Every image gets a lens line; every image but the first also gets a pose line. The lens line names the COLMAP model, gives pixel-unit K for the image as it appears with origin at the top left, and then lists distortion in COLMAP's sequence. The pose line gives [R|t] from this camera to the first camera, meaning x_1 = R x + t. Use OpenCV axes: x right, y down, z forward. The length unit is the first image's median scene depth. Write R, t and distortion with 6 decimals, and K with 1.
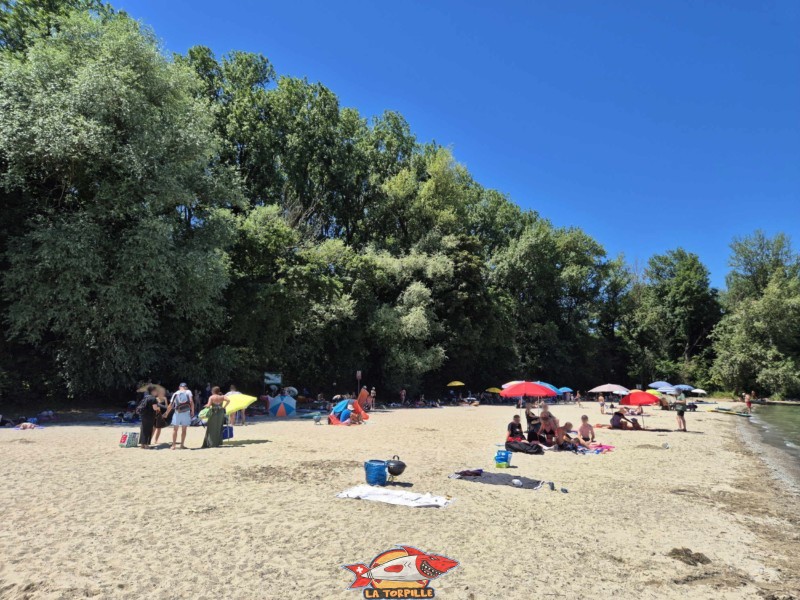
lens RADIAL K [[526.4, 0, 400.0], [0, 526.4, 300.0], [0, 0, 1]] dist [0.082809, -0.070594]
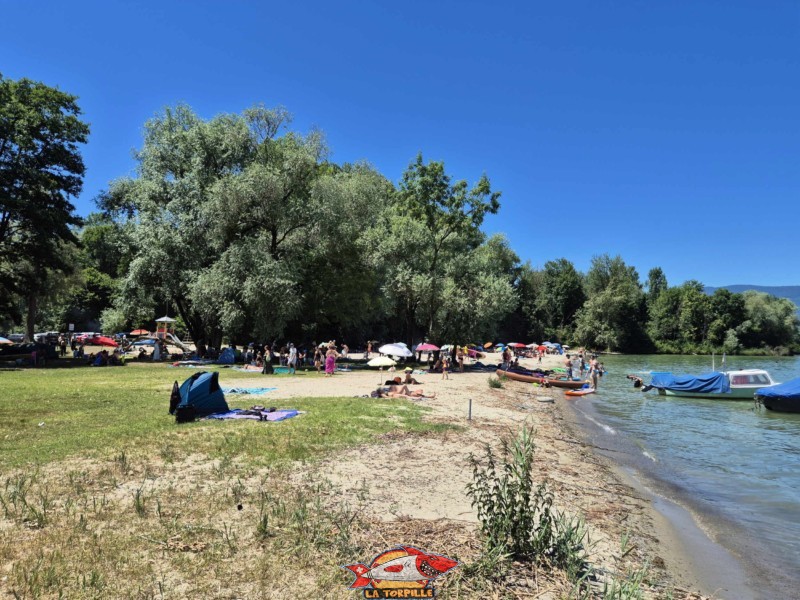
lens RADIAL K [[548.2, 0, 400.0], [0, 548.2, 300.0], [0, 0, 1]] dist [0.087284, -0.087492]
pose [[0.981655, 0.030256, 0.188248, -0.344827], [-0.046834, 0.995343, 0.084250, -0.115657], [-0.184822, -0.091521, 0.978501, -0.701041]]
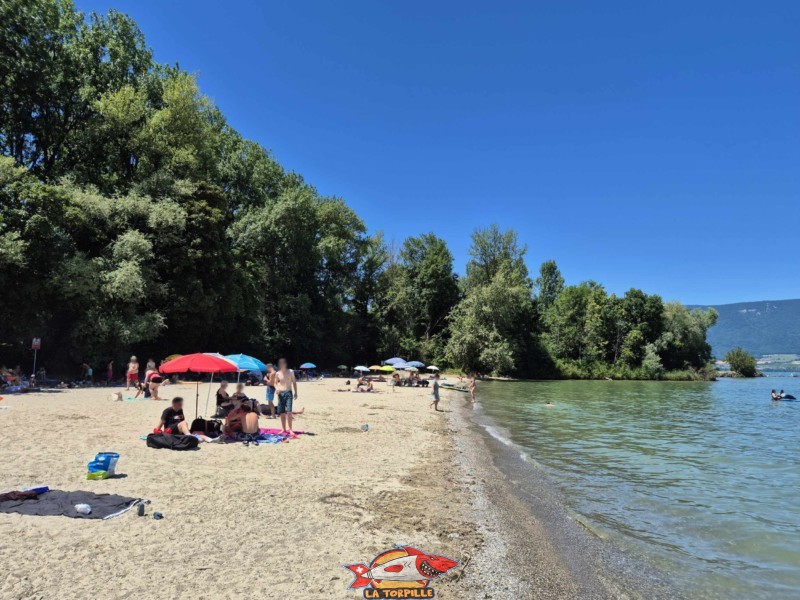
lens RADIAL K [[548.2, 0, 400.0], [0, 548.2, 300.0], [0, 0, 1]] dist [0.087284, -0.087492]
pose [[0.910327, 0.063498, 0.408990, 0.044181], [-0.083187, 0.996067, 0.030512, 0.008262], [-0.405444, -0.061799, 0.912029, 0.044275]]
